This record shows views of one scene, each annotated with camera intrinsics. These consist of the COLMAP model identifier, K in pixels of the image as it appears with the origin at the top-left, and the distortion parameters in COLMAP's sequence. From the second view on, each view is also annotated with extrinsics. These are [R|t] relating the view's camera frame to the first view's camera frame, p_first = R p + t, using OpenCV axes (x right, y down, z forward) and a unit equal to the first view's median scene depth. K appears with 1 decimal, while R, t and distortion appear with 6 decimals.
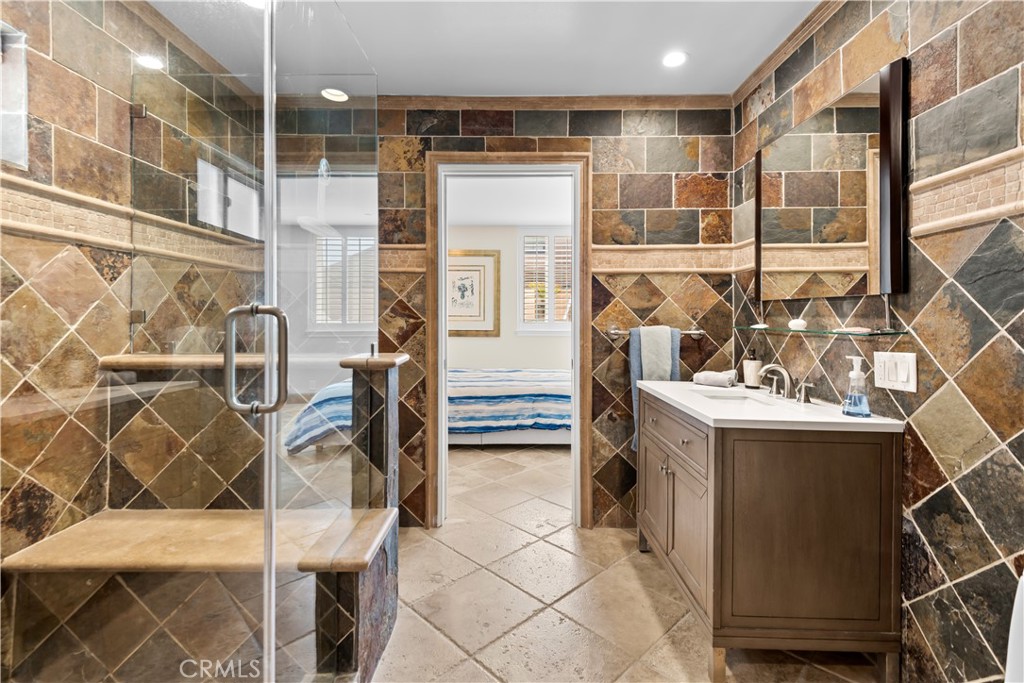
lens RADIAL K [[459.3, 0, 511.4], [0, 459.3, 337.1], [0, 0, 1]] dist [0.000780, 0.000007]
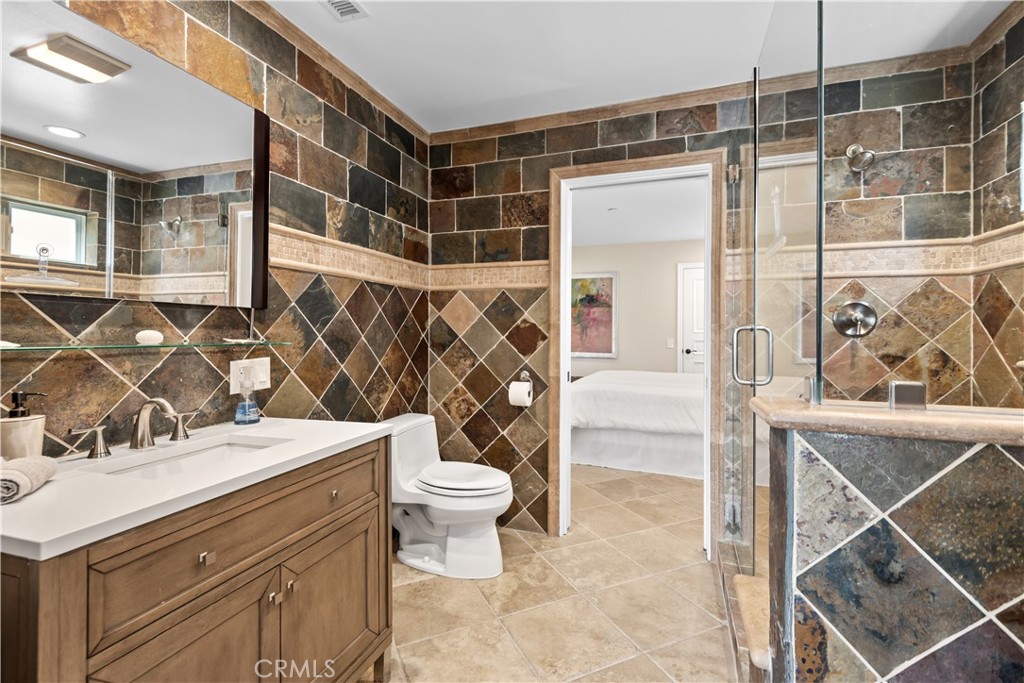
lens RADIAL K [[459.3, 0, 514.0], [0, 459.3, 331.4], [0, 0, 1]] dist [0.000780, 0.000007]
pose [[-0.943922, -0.006249, 0.330108, -0.172832], [0.007510, 0.999156, 0.040390, -0.080122], [-0.330082, 0.040604, -0.943079, 1.928001]]
